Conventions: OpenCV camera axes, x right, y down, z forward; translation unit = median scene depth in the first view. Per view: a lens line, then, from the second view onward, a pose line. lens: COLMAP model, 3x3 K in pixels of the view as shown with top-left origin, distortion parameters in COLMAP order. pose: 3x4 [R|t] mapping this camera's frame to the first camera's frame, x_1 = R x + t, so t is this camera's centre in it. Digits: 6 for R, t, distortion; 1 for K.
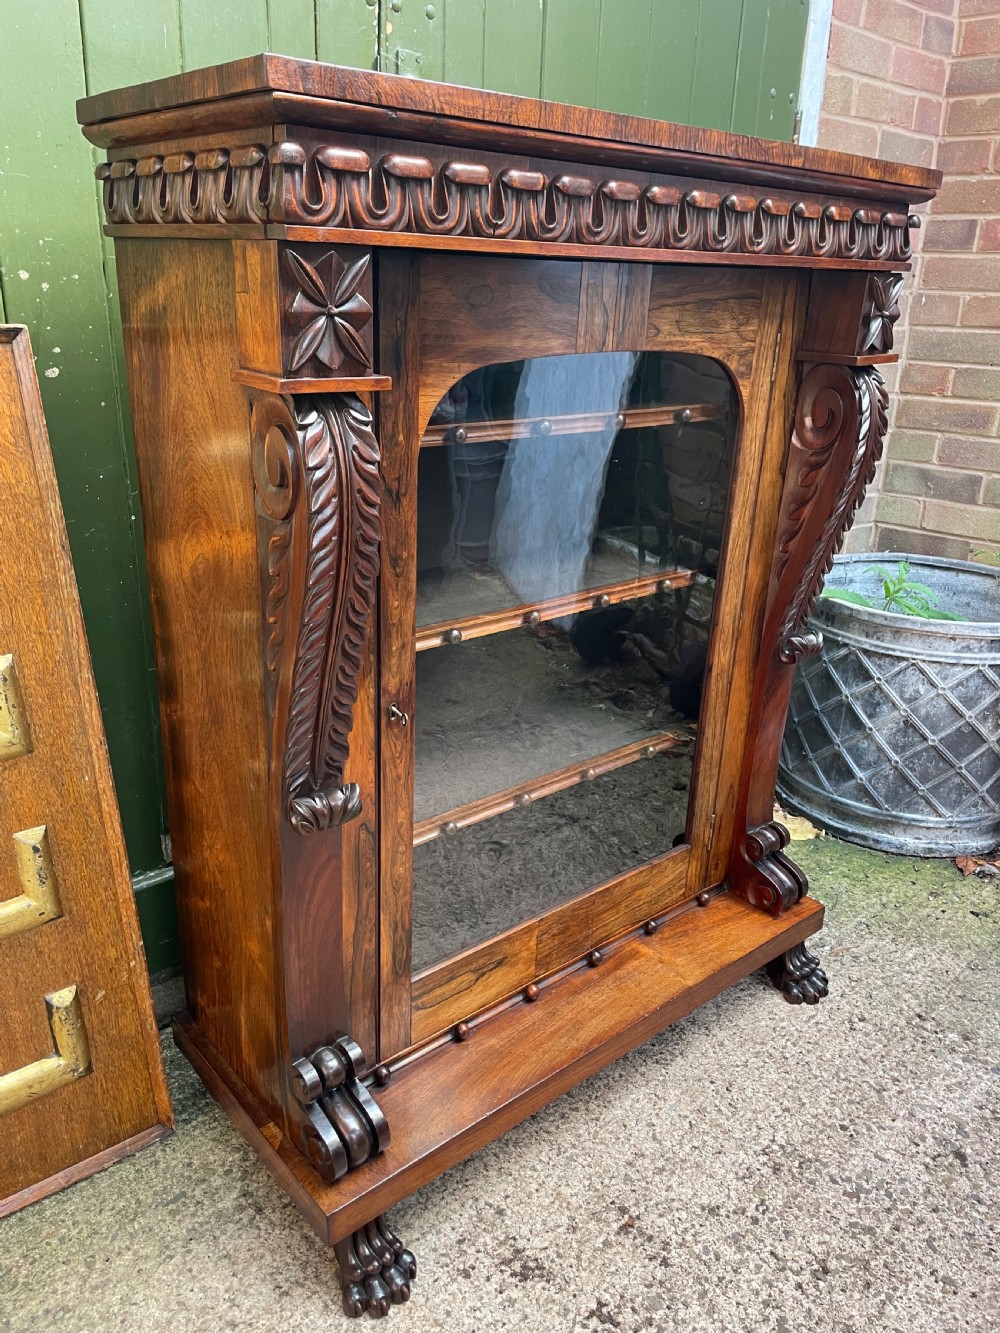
lens RADIAL K [[1011.2, 0, 501.8], [0, 1011.2, 662.4], [0, 0, 1]] dist [0.088100, -0.117540]
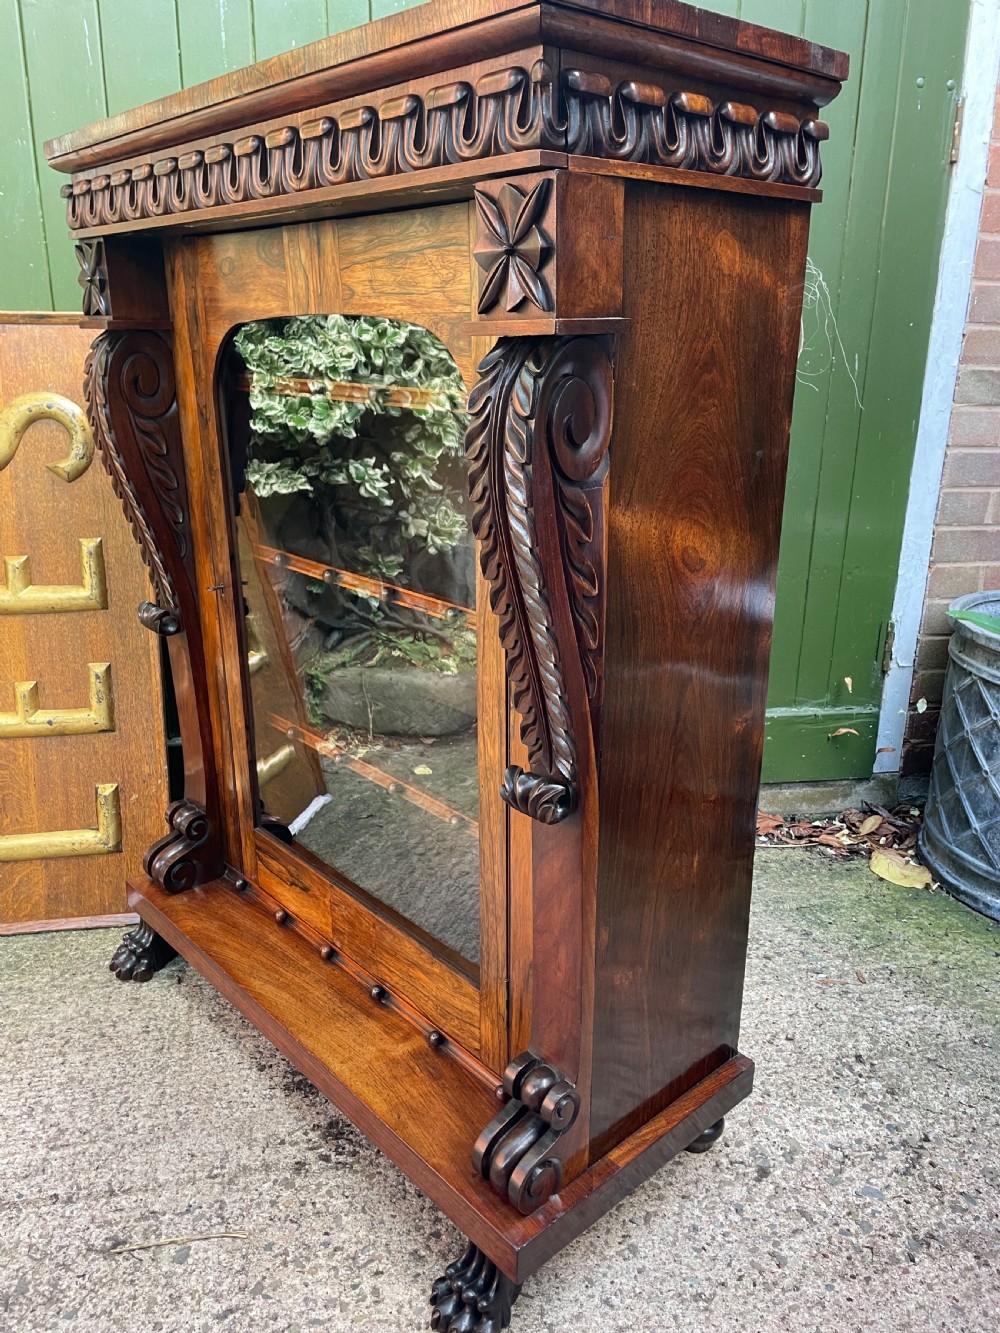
lens RADIAL K [[1014.3, 0, 503.3], [0, 1014.3, 661.4], [0, 0, 1]] dist [0.084940, -0.117148]
pose [[0.853777, 0.133902, -0.503126, 0.659493], [-0.164701, 0.986197, -0.017023, 0.082077], [0.493901, 0.097399, 0.864046, 0.039275]]
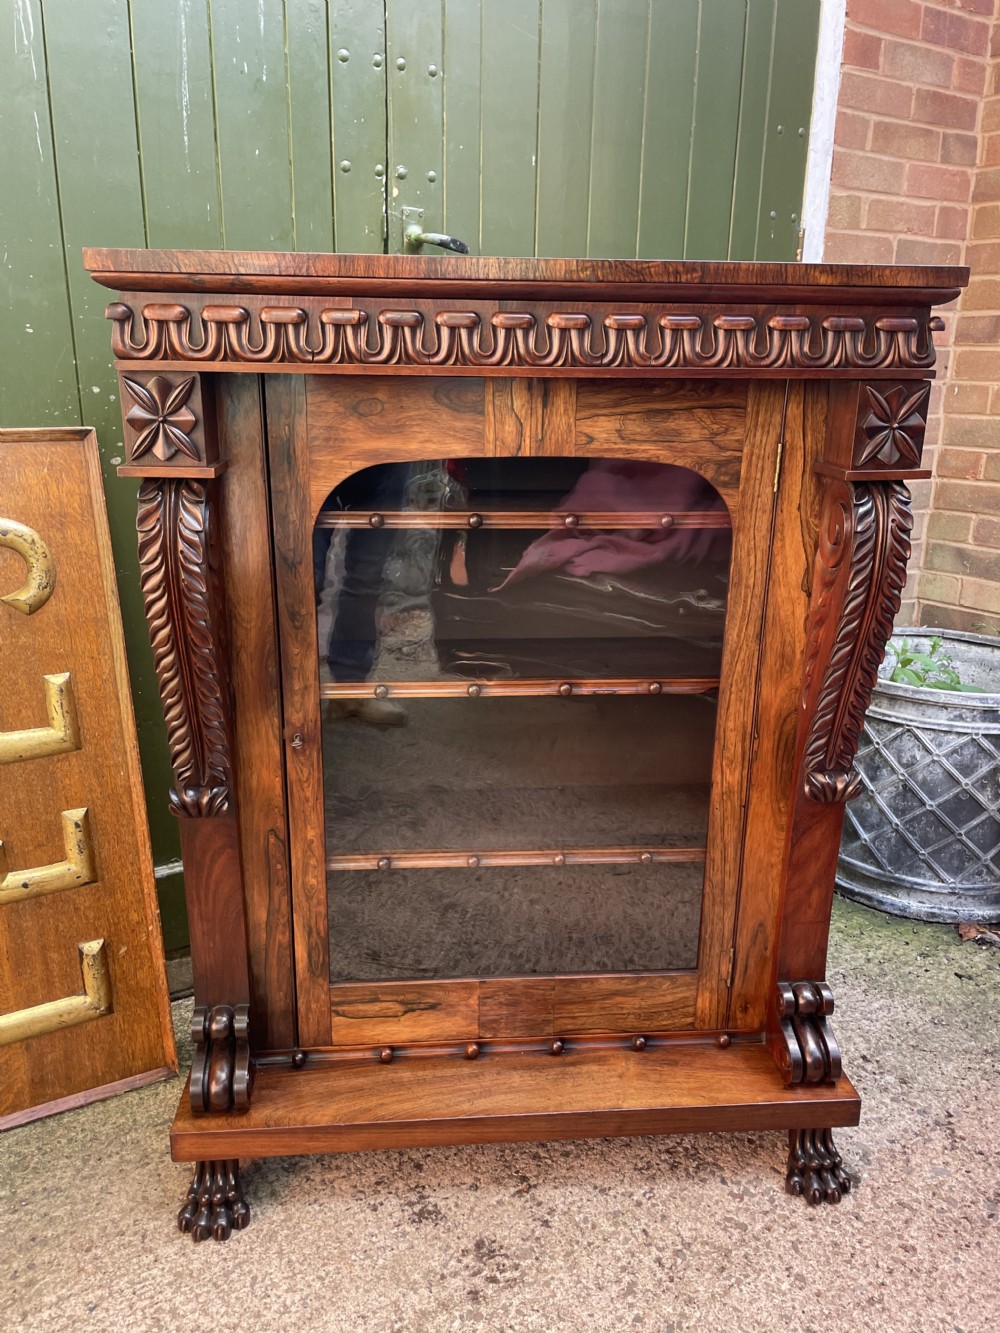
lens RADIAL K [[1011.2, 0, 501.8], [0, 1011.2, 662.4], [0, 0, 1]] dist [0.088100, -0.117540]
pose [[0.981960, 0.035111, -0.185799, 0.268596], [-0.049062, 0.996267, -0.071028, 0.039399], [0.182612, 0.078862, 0.980017, -0.160265]]
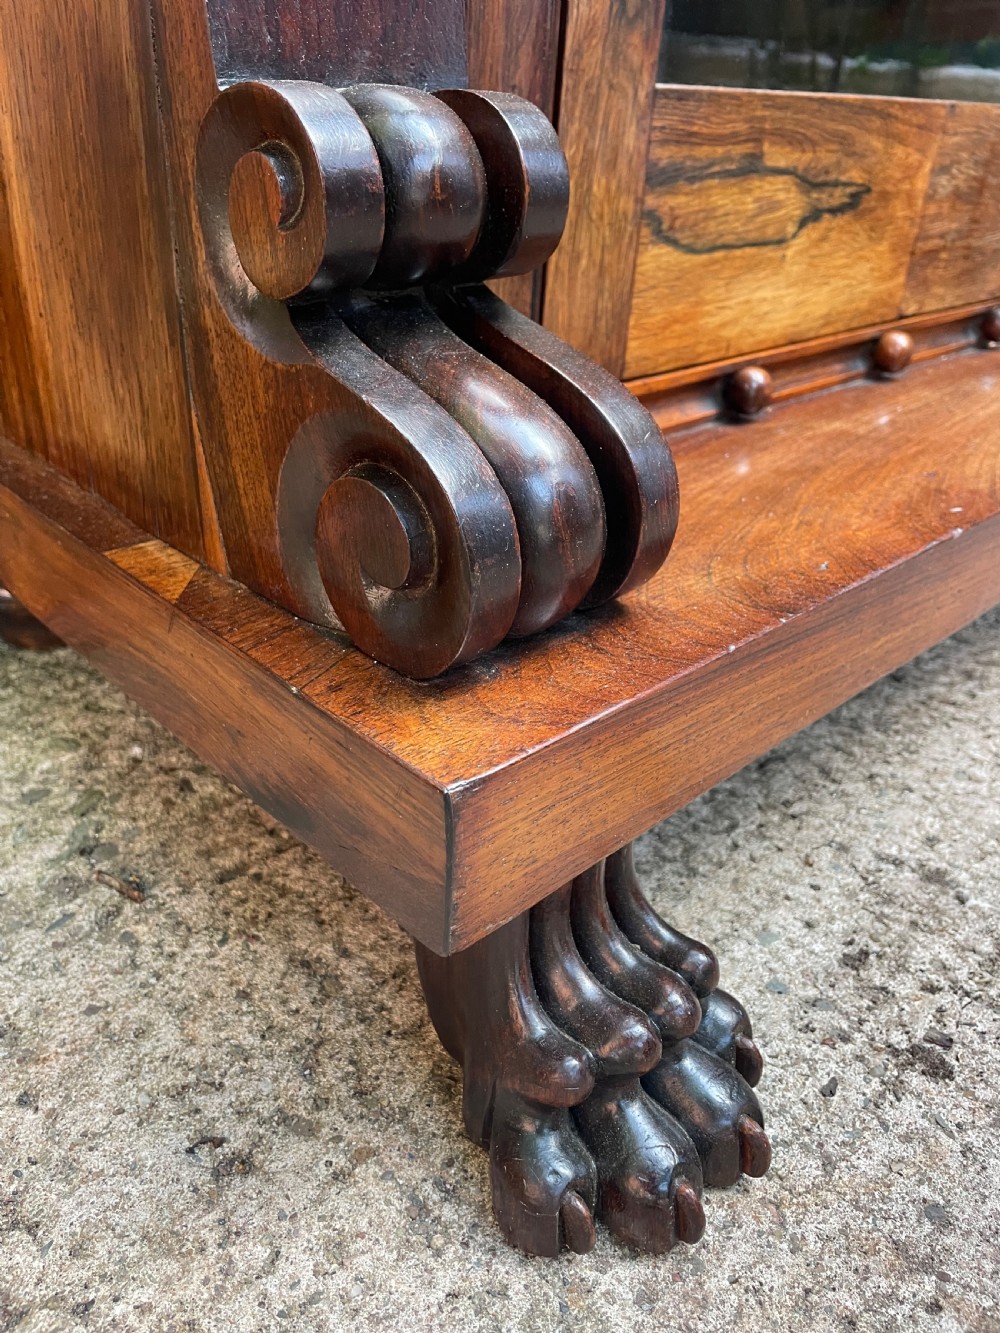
lens RADIAL K [[1027.6, 0, 493.6], [0, 1027.6, 668.2], [0, 0, 1]] dist [0.079608, -0.124413]
pose [[0.998303, -0.015338, 0.056184, -0.139454], [0.006484, 0.987970, 0.154508, 0.395349], [-0.057878, -0.153882, 0.986393, 0.662285]]
